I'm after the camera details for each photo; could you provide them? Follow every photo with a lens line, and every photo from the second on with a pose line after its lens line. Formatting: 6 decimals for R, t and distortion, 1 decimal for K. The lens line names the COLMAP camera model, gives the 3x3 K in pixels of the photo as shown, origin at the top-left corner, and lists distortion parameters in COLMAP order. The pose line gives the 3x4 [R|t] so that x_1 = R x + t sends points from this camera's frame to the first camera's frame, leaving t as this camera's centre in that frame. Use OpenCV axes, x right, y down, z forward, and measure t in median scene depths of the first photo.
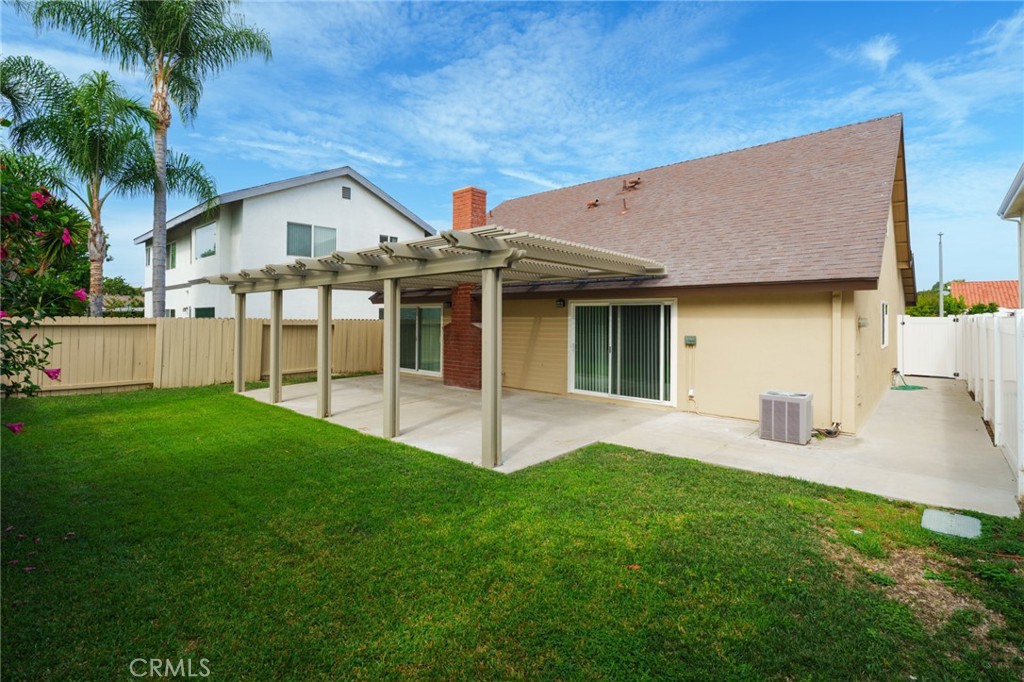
lens RADIAL K [[484.3, 0, 494.6], [0, 484.3, 316.6], [0, 0, 1]] dist [-0.002448, -0.000406]
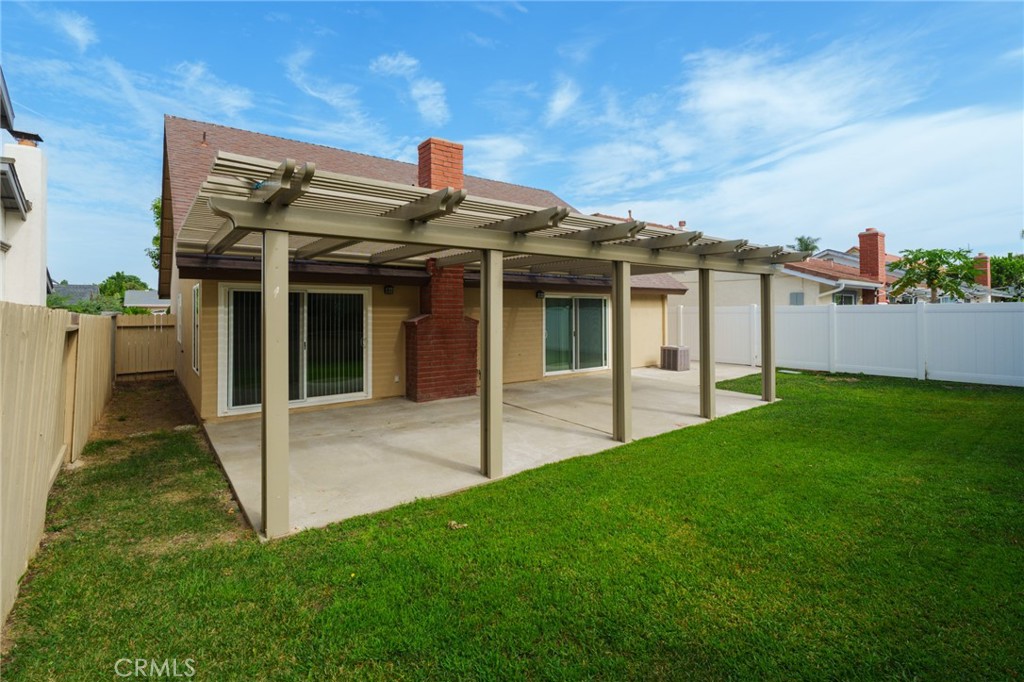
lens RADIAL K [[515.2, 0, 511.2], [0, 515.2, 302.4], [0, 0, 1]] dist [-0.019400, 0.001067]
pose [[0.114097, 0.017926, 0.993308, -0.997023], [0.007099, 0.999797, -0.018859, 0.010763], [-0.993444, 0.009203, 0.113946, 0.920421]]
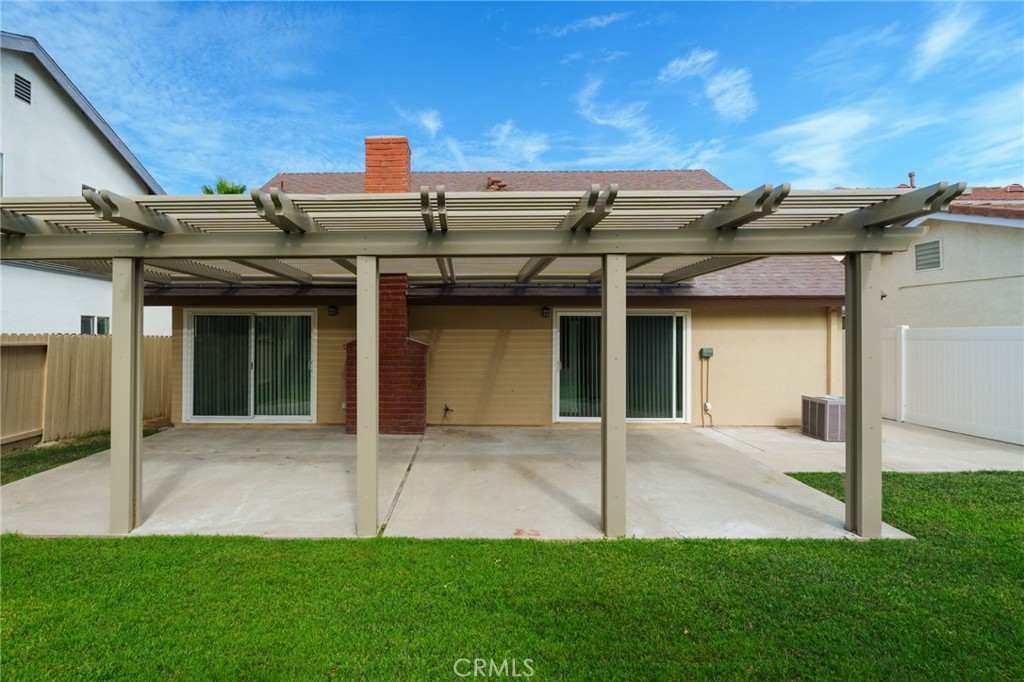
lens RADIAL K [[493.2, 0, 461.5], [0, 493.2, 339.5], [0, 0, 1]] dist [-0.004591, 0.001622]
pose [[0.741587, -0.007189, 0.670819, -0.510421], [0.001208, 0.999955, 0.009381, 0.010195], [-0.670856, -0.006147, 0.741562, 0.485543]]
